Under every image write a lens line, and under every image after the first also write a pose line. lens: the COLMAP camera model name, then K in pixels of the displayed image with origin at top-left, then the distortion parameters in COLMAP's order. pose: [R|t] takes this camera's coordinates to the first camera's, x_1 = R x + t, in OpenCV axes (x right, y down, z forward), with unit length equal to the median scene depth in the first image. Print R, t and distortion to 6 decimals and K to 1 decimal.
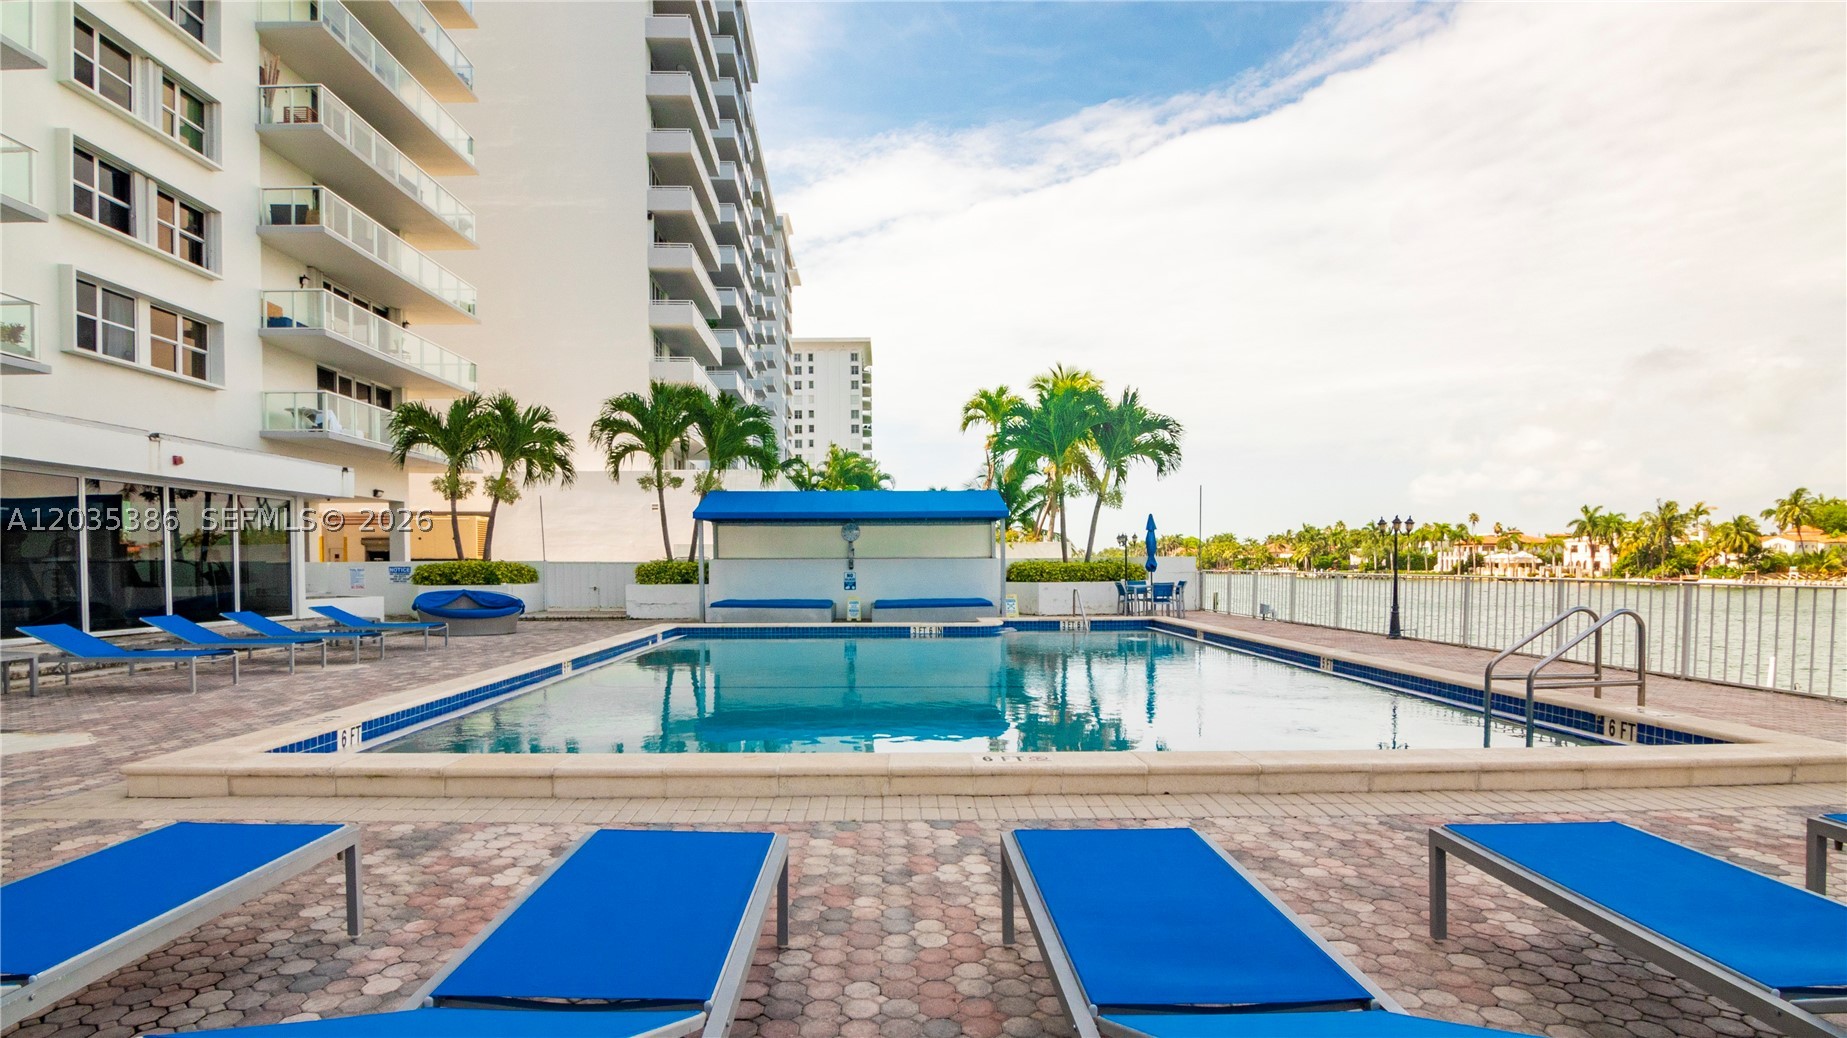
lens RADIAL K [[907.7, 0, 922.0], [0, 907.7, 589.1], [0, 0, 1]] dist [0.000557, -0.010705]
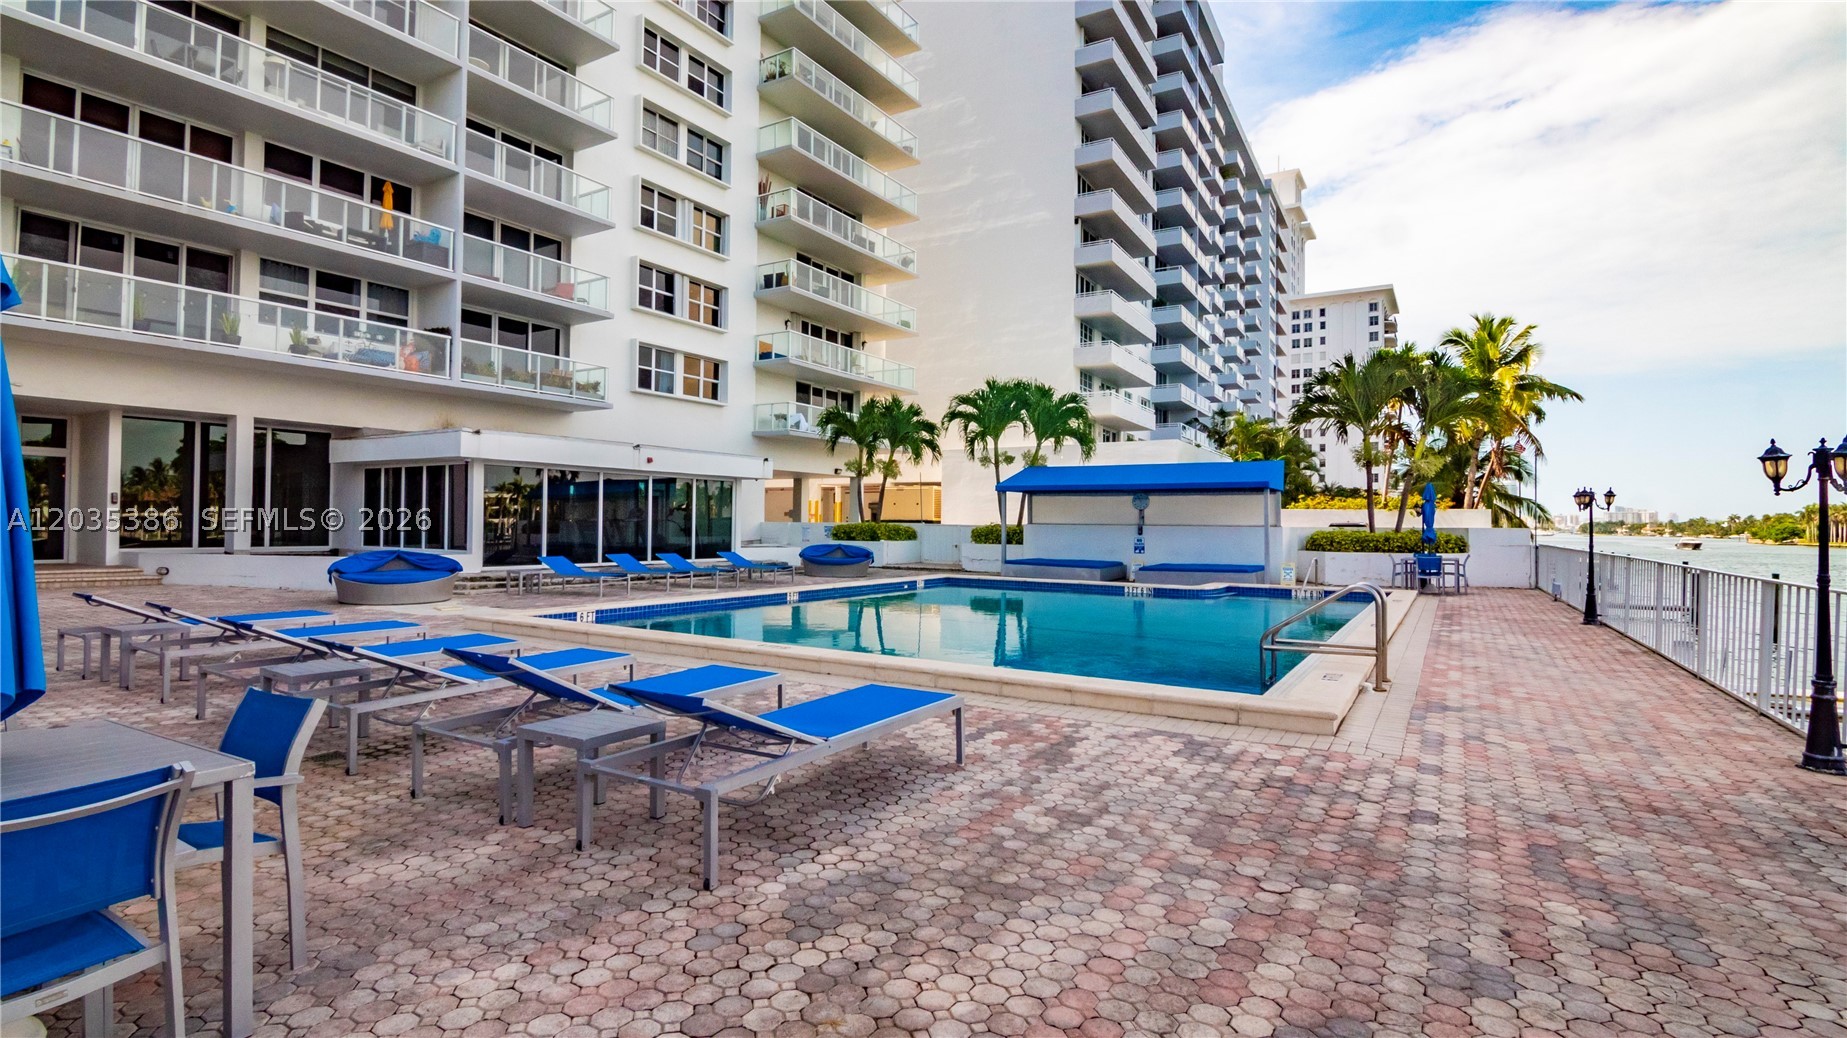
lens RADIAL K [[886.6, 0, 923.5], [0, 886.6, 519.0], [0, 0, 1]] dist [-0.000196, -0.000066]
pose [[0.850312, 0.011424, -0.526155, 0.261842], [-0.030344, 0.999165, -0.027345, -0.003478], [0.525403, 0.039217, 0.849949, -0.063638]]
